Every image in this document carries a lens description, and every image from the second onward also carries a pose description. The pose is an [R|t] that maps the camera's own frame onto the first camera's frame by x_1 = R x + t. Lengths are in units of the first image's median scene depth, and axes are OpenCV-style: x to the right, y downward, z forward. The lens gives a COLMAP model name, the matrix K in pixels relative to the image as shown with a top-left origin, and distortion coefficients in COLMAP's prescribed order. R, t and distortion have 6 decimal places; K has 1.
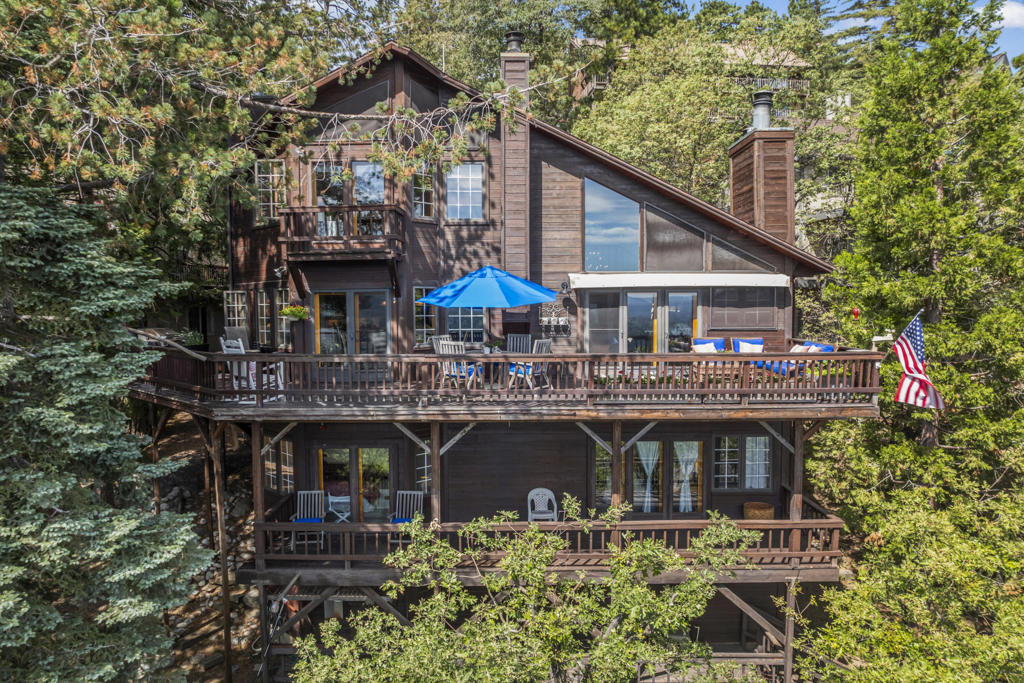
lens RADIAL K [[715.1, 0, 512.1], [0, 715.1, 349.2], [0, 0, 1]] dist [-0.040607, -0.001215]
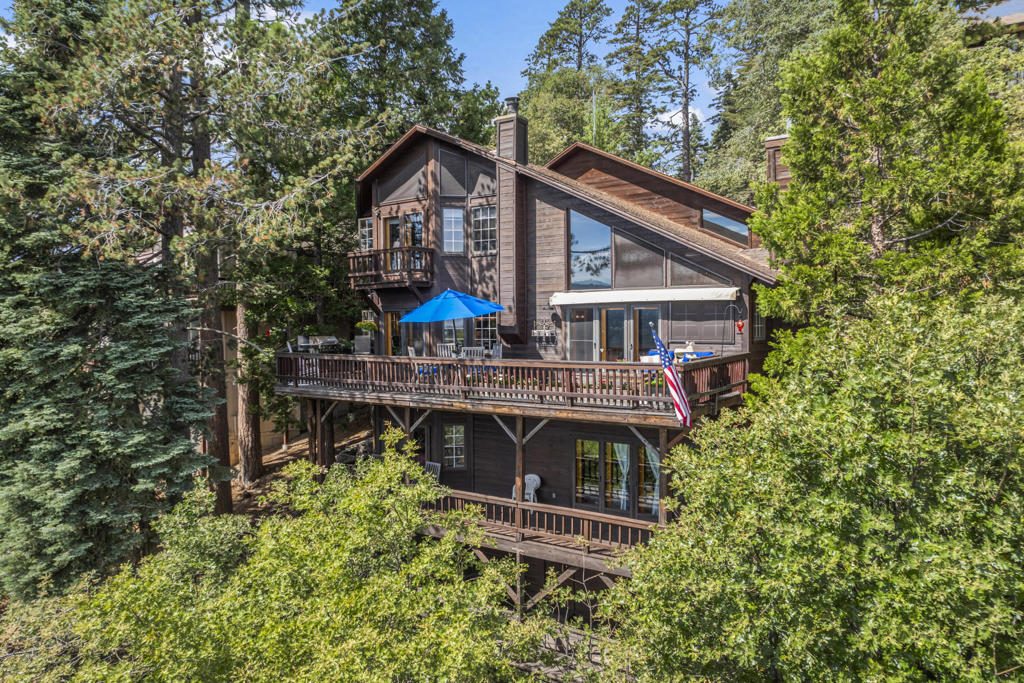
lens RADIAL K [[715.1, 0, 514.7], [0, 715.1, 335.7], [0, 0, 1]] dist [-0.040607, -0.001215]
pose [[0.824926, 0.008299, -0.565180, 0.687097], [-0.028907, 0.999203, -0.027521, -0.000806], [0.564502, 0.039040, 0.824508, 0.000835]]
